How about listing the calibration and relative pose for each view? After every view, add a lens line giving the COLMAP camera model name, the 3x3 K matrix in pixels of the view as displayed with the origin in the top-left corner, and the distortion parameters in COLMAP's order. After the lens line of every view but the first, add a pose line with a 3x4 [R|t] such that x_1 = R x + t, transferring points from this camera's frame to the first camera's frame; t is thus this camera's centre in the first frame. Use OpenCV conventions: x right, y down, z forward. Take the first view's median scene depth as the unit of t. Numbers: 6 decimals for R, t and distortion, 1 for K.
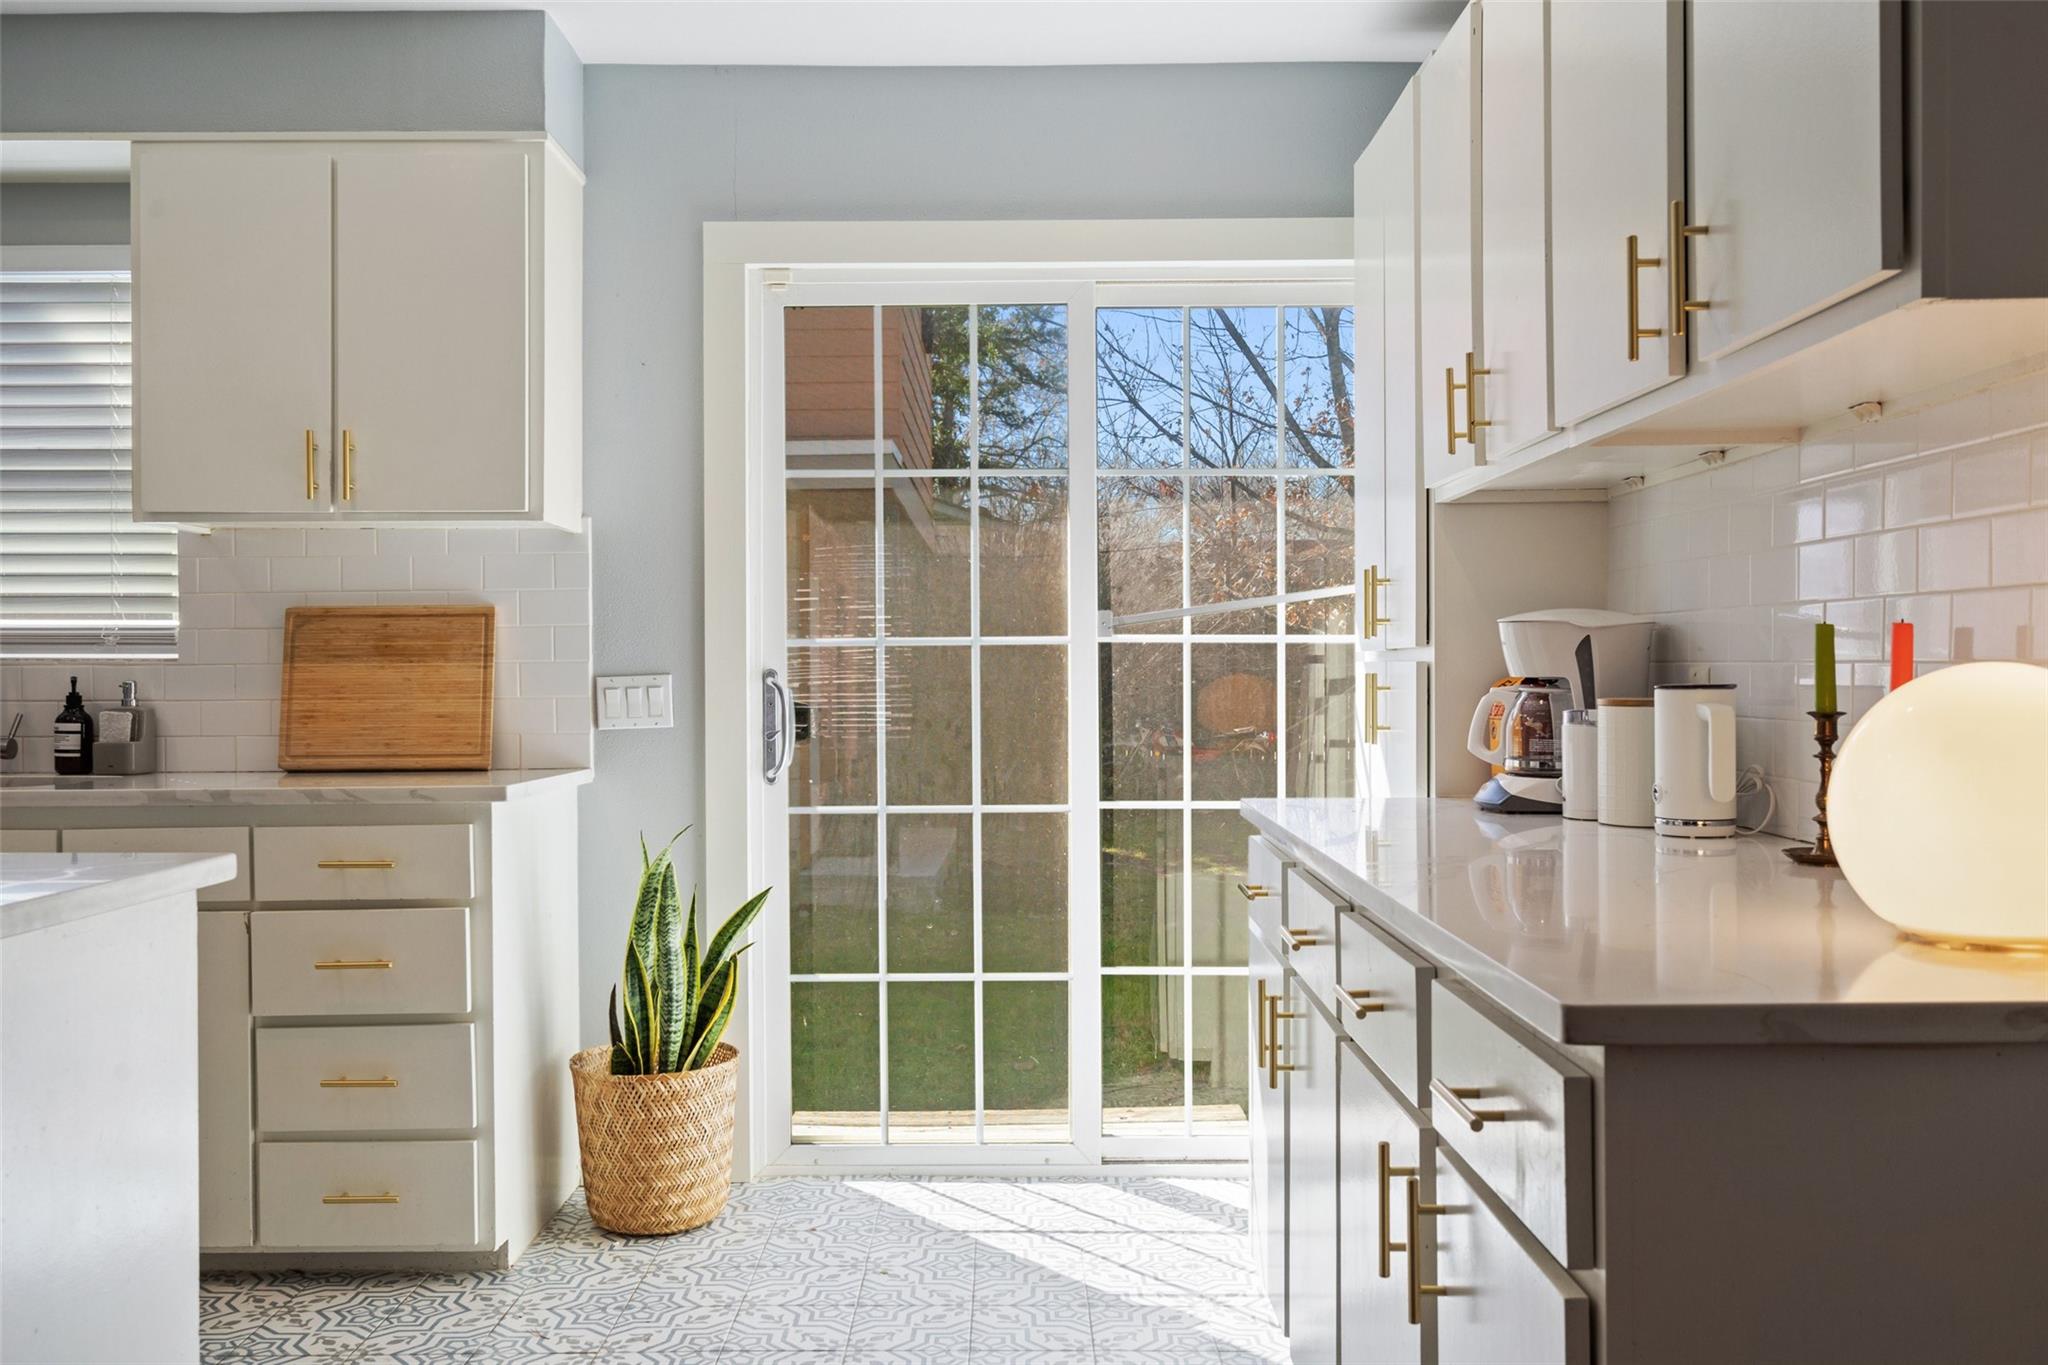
lens RADIAL K [[1768.2, 0, 1003.1], [0, 1768.2, 681.9], [0, 0, 1]] dist [0.013257, 0.004866]
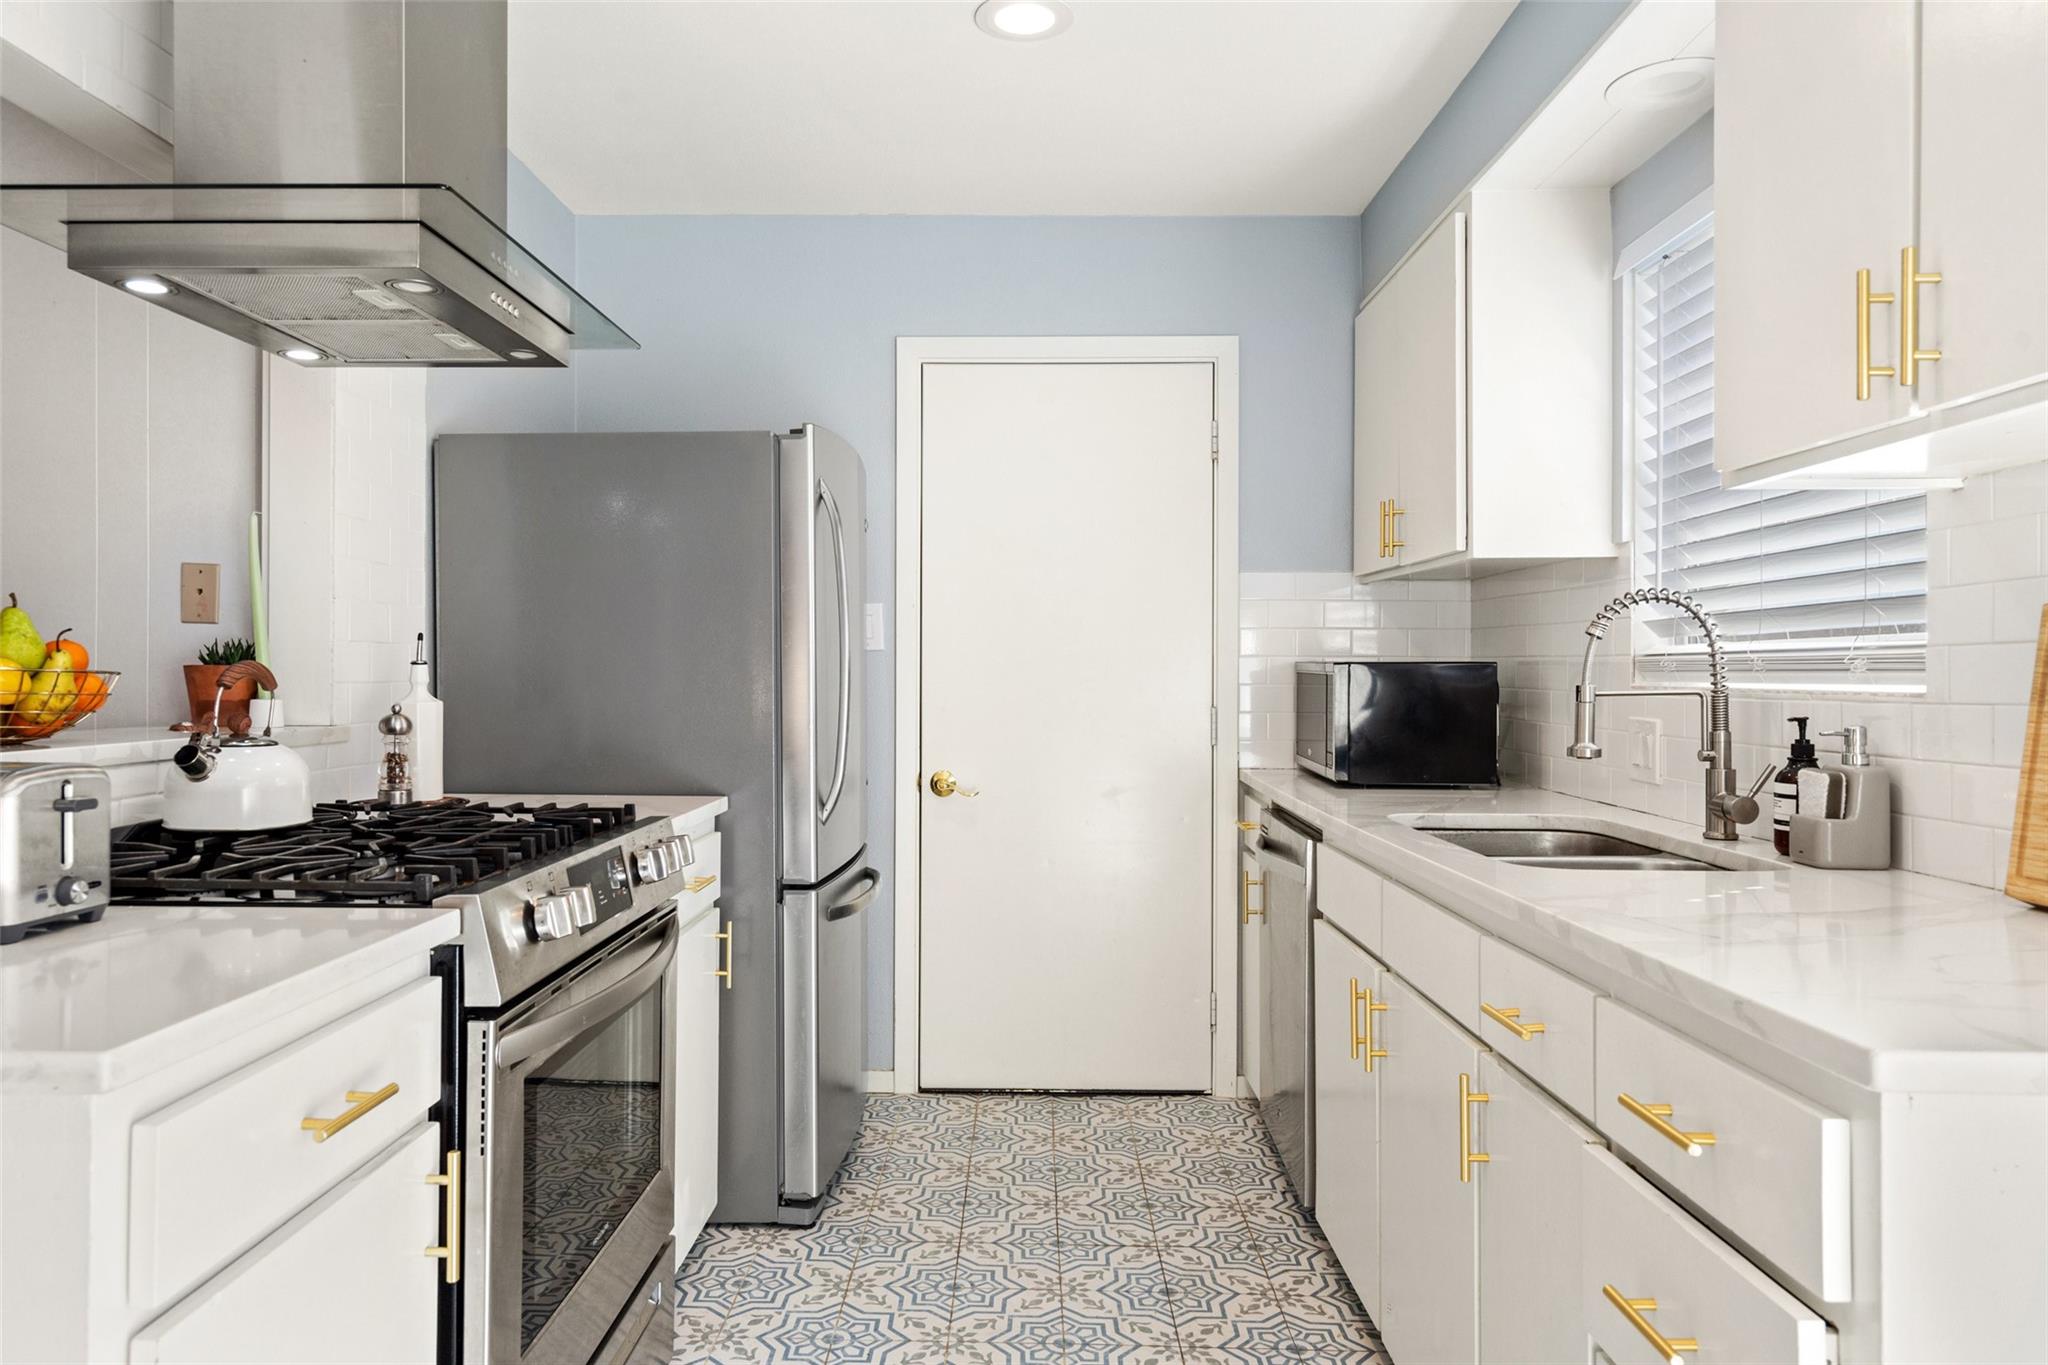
lens RADIAL K [[1314.5, 0, 1003.0], [0, 1314.5, 673.4], [0, 0, 1]] dist [0.012648, -0.004053]
pose [[-0.002724, -0.000018, -0.999996, 0.003089], [-0.004499, 0.999990, -0.000006, -0.019067], [0.999986, 0.004499, -0.002724, 0.686904]]
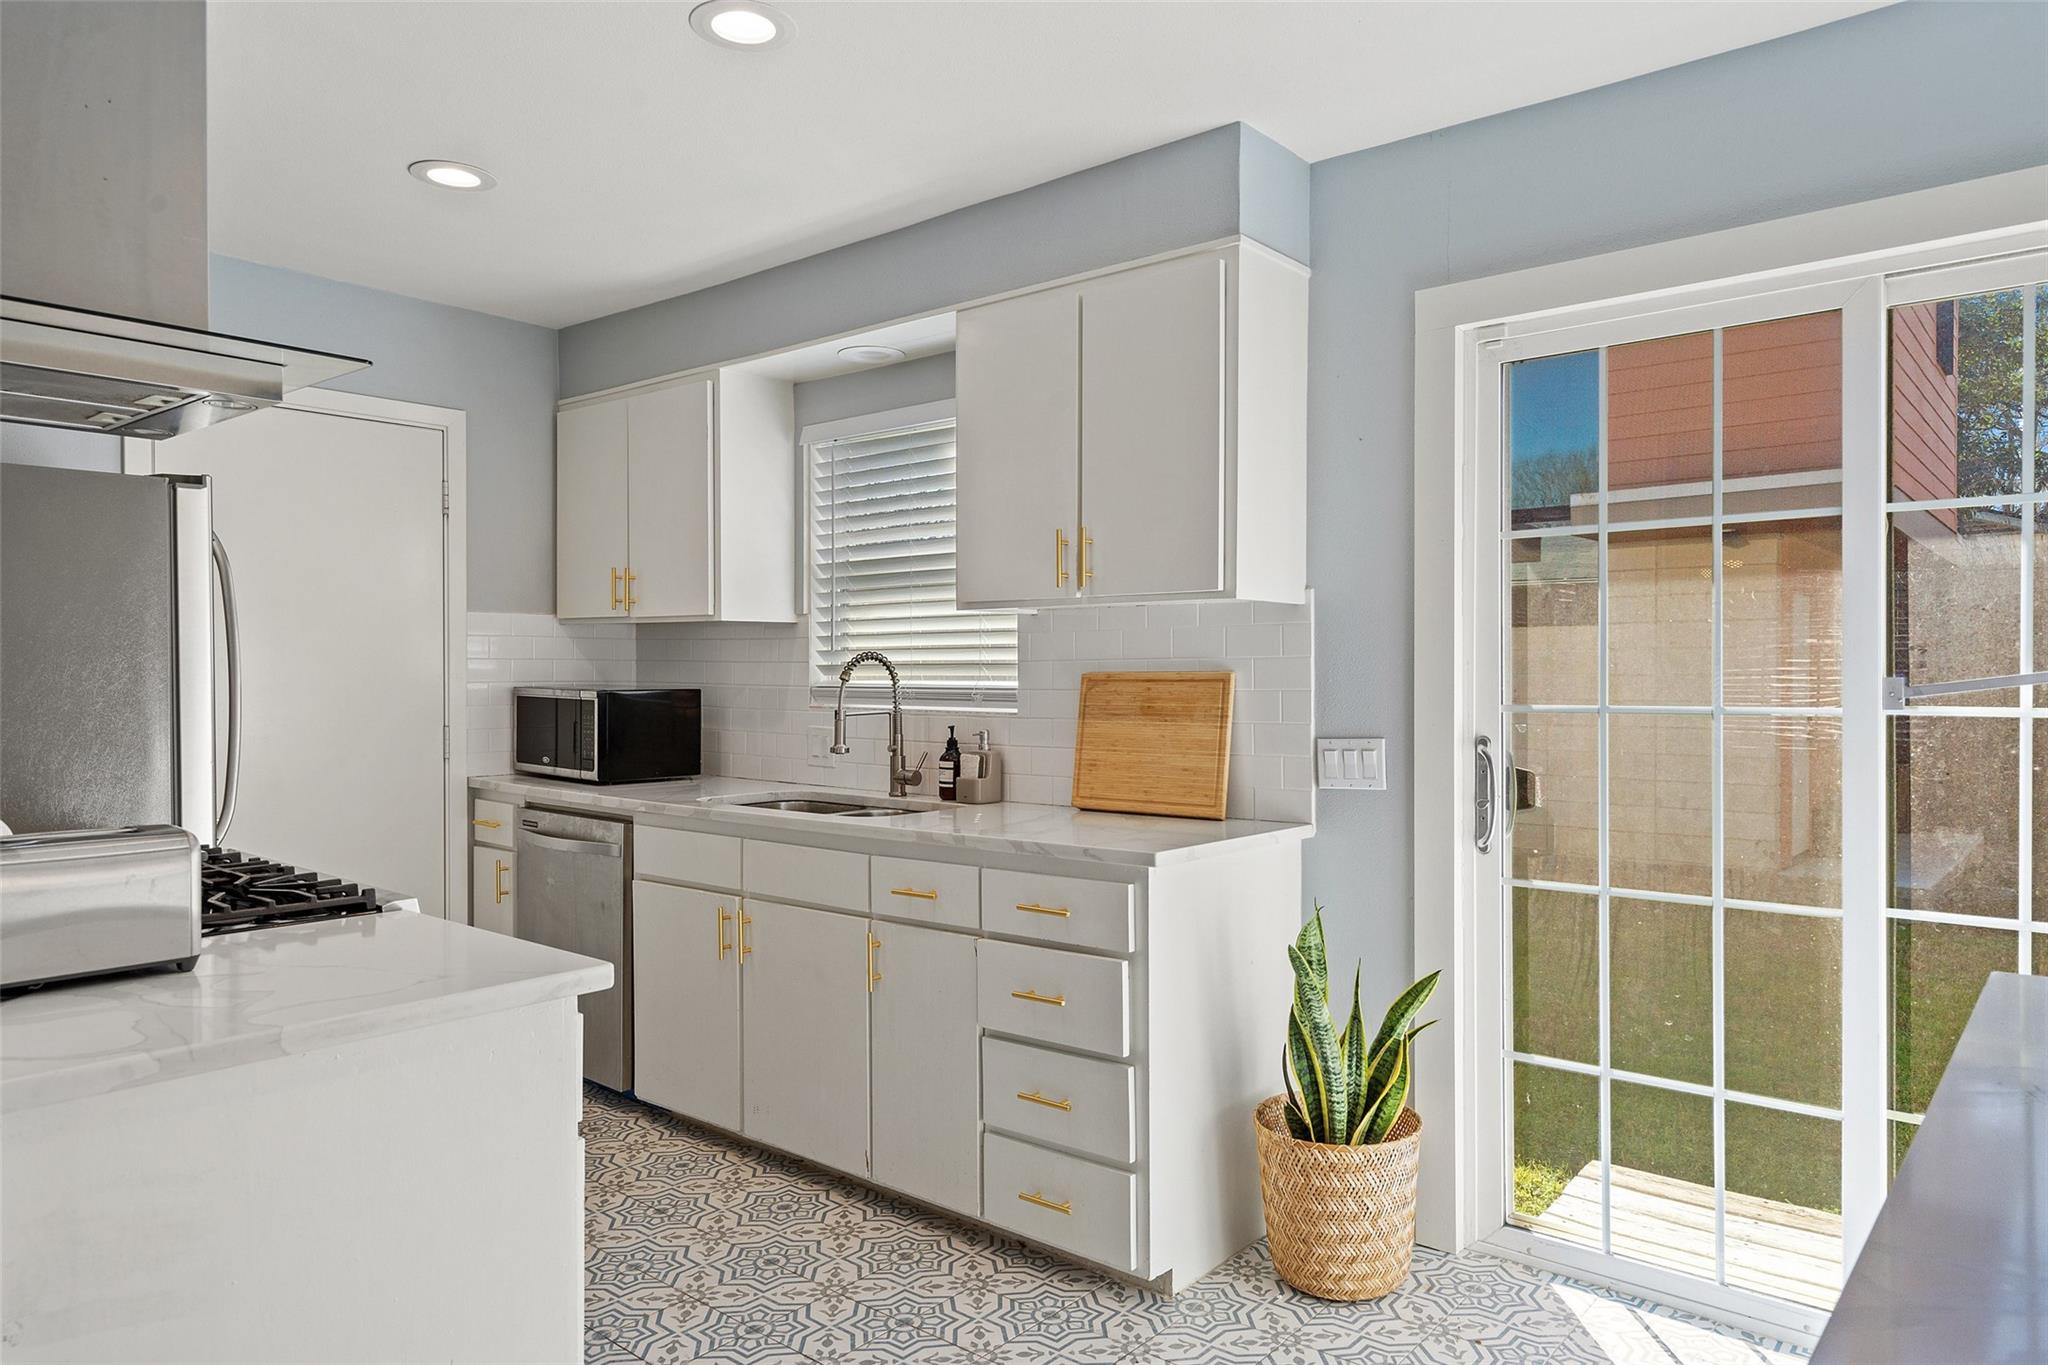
lens RADIAL K [[1314.5, 0, 1021.4], [0, 1314.5, 684.5], [0, 0, 1]] dist [0.012648, -0.004053]
pose [[0.772763, 0.007460, -0.634651, 0.136226], [-0.003878, 0.999968, 0.007033, -0.040769], [0.634683, -0.002974, 0.772767, 0.280183]]
